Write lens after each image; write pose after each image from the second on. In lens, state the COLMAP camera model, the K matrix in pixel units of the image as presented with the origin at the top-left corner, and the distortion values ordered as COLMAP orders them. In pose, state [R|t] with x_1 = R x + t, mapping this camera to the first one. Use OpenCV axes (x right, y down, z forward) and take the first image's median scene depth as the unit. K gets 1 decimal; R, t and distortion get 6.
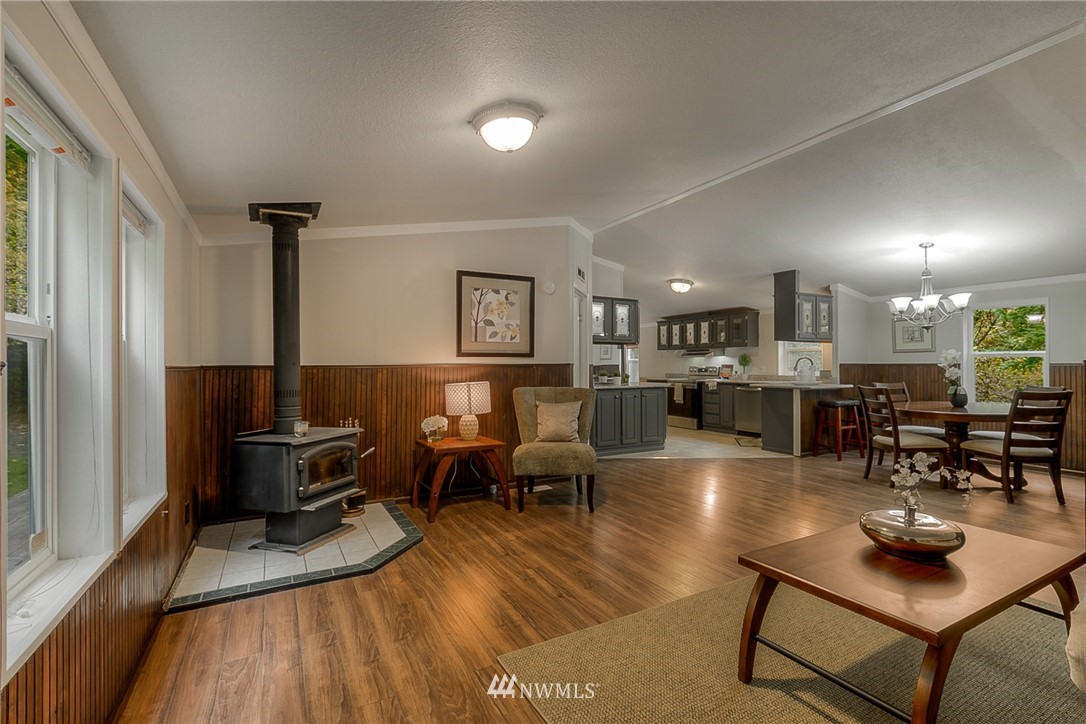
lens RADIAL K [[510.5, 0, 543.0], [0, 510.5, 362.0], [0, 0, 1]] dist [-0.011536, 0.000189]
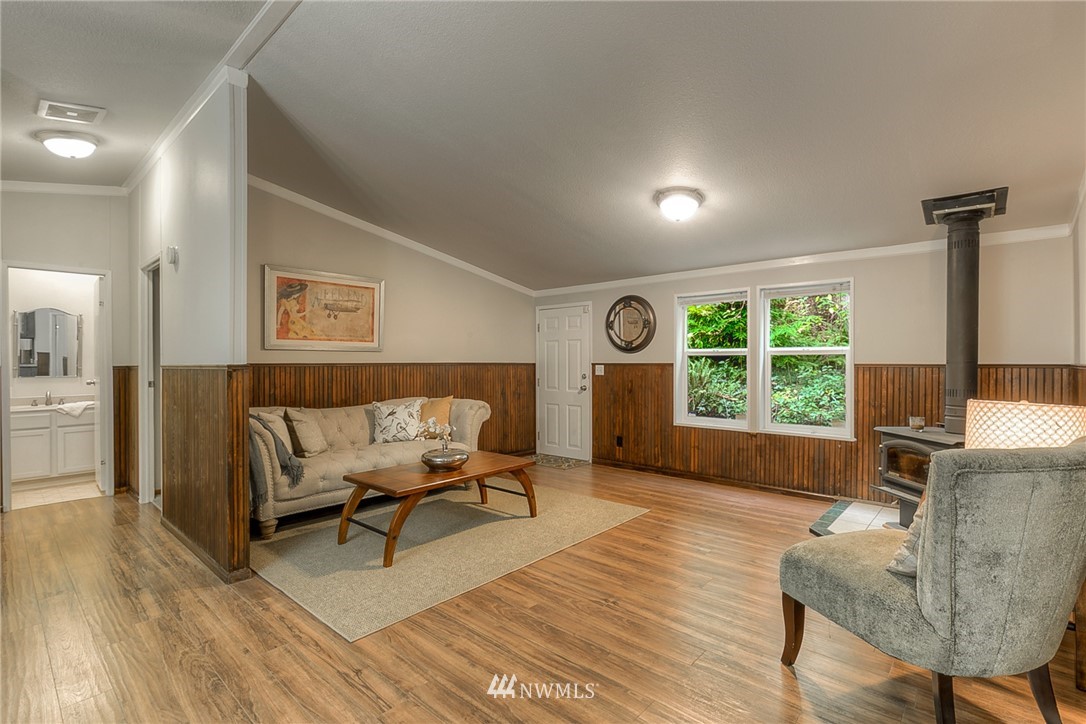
lens RADIAL K [[510.5, 0, 543.0], [0, 510.5, 362.0], [0, 0, 1]] dist [-0.011536, 0.000189]
pose [[-0.945596, 0.006449, -0.325279, 0.561909], [0.006540, 0.999978, 0.000813, -0.003696], [0.325278, -0.001359, -0.945618, 1.622012]]
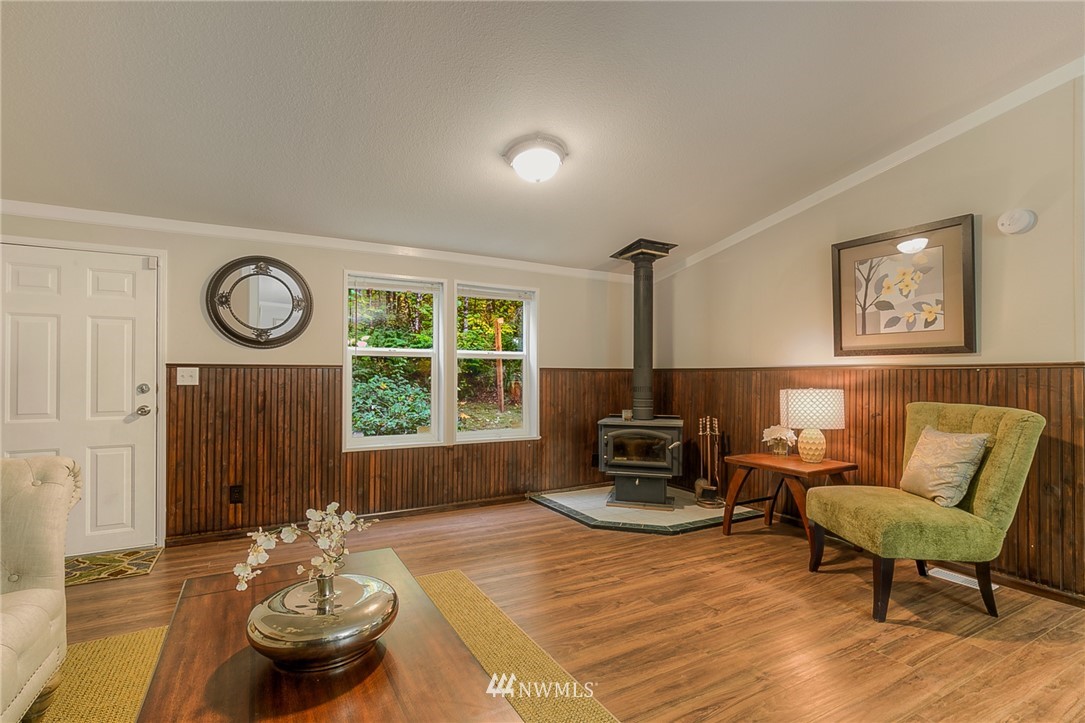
lens RADIAL K [[504.9, 0, 542.5], [0, 504.9, 361.5], [0, 0, 1]] dist [-0.001127, 0.000075]
pose [[-0.000467, -0.020647, -0.999787, 0.778677], [-0.000568, 0.999787, -0.020647, 0.018057], [1.000000, 0.000558, -0.000479, 0.725005]]
